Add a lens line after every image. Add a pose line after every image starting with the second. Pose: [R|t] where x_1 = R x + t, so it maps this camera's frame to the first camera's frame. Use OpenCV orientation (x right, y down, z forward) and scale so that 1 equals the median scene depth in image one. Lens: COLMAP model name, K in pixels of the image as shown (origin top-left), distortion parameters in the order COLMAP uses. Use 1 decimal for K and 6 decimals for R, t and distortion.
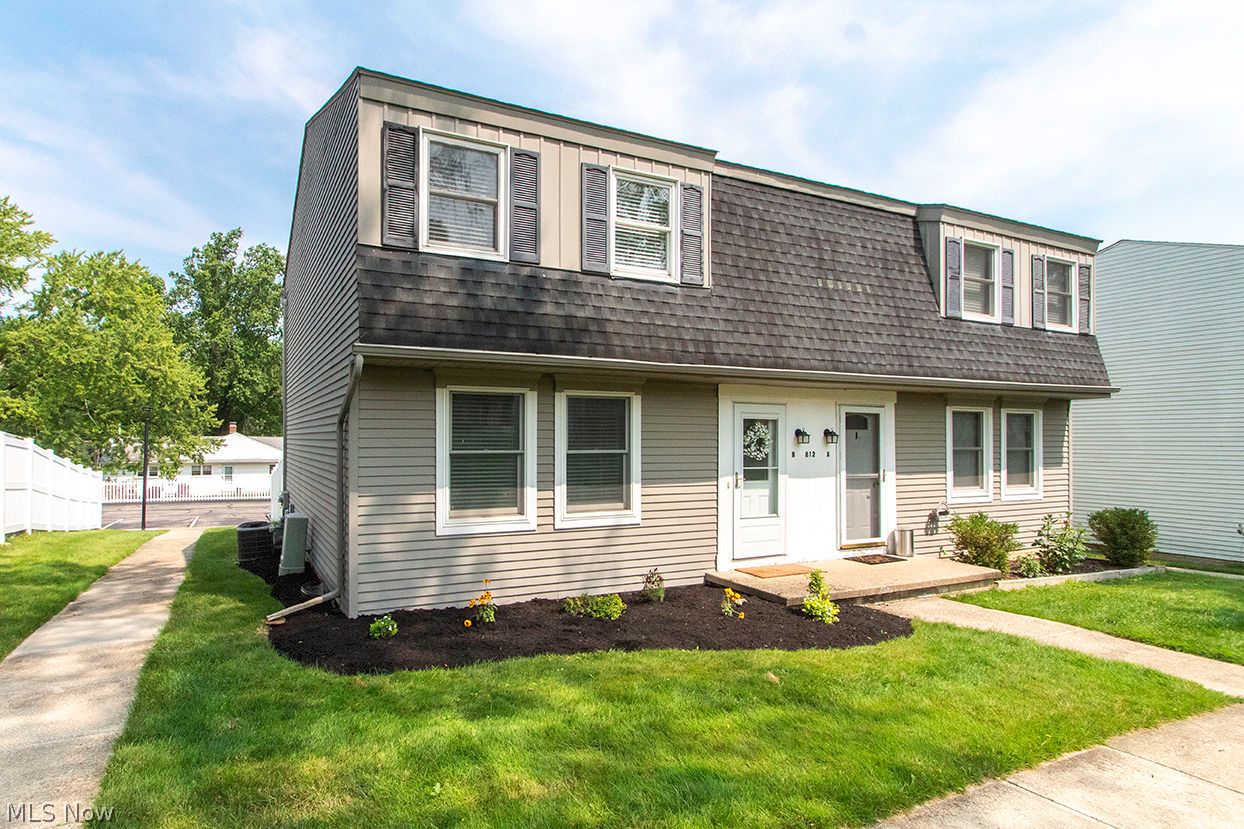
lens RADIAL K [[731.5, 0, 621.2], [0, 731.5, 424.0], [0, 0, 1]] dist [-0.015592, 0.001289]
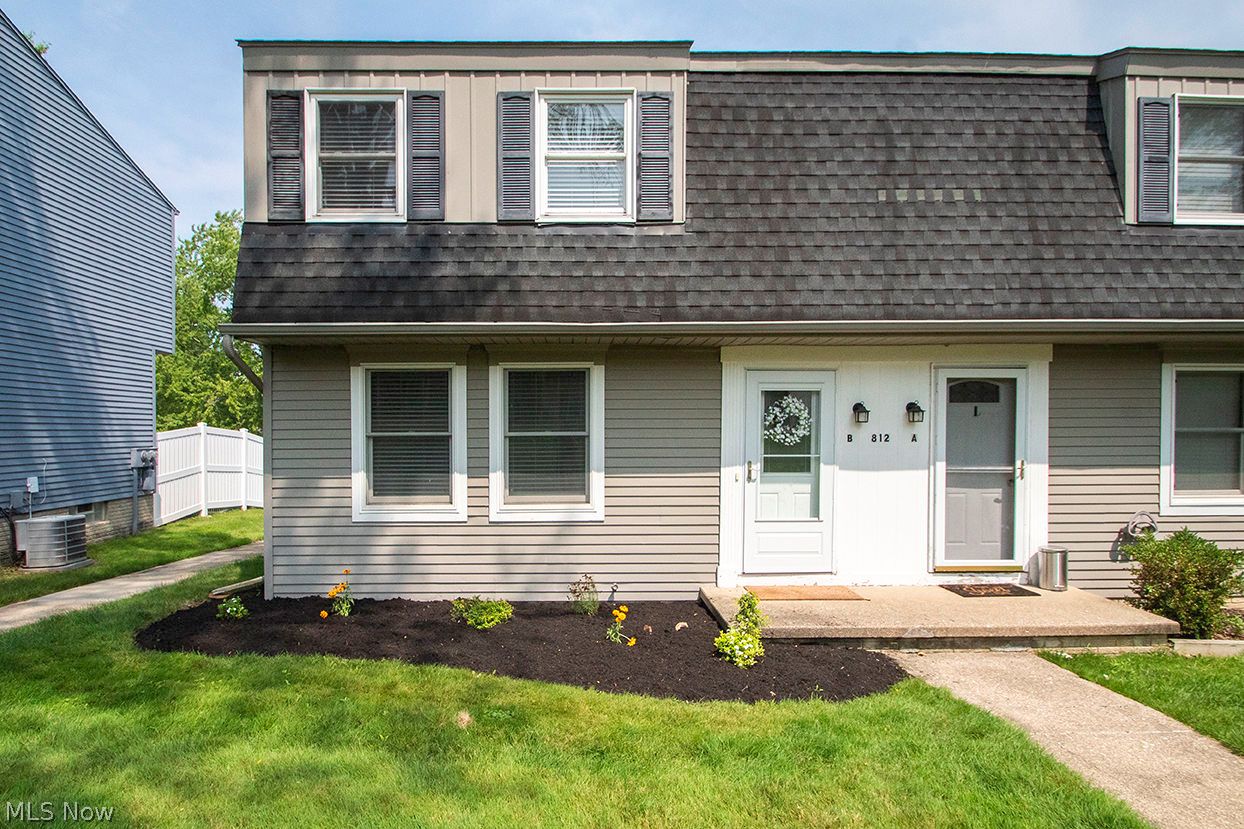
lens RADIAL K [[795.9, 0, 556.3], [0, 795.9, 445.5], [0, 0, 1]] dist [-0.000697, -0.027965]
pose [[0.884728, 0.000904, -0.466106, 0.396114], [0.017291, 0.999246, 0.034759, 0.018864], [0.465786, -0.038812, 0.884046, 0.181547]]
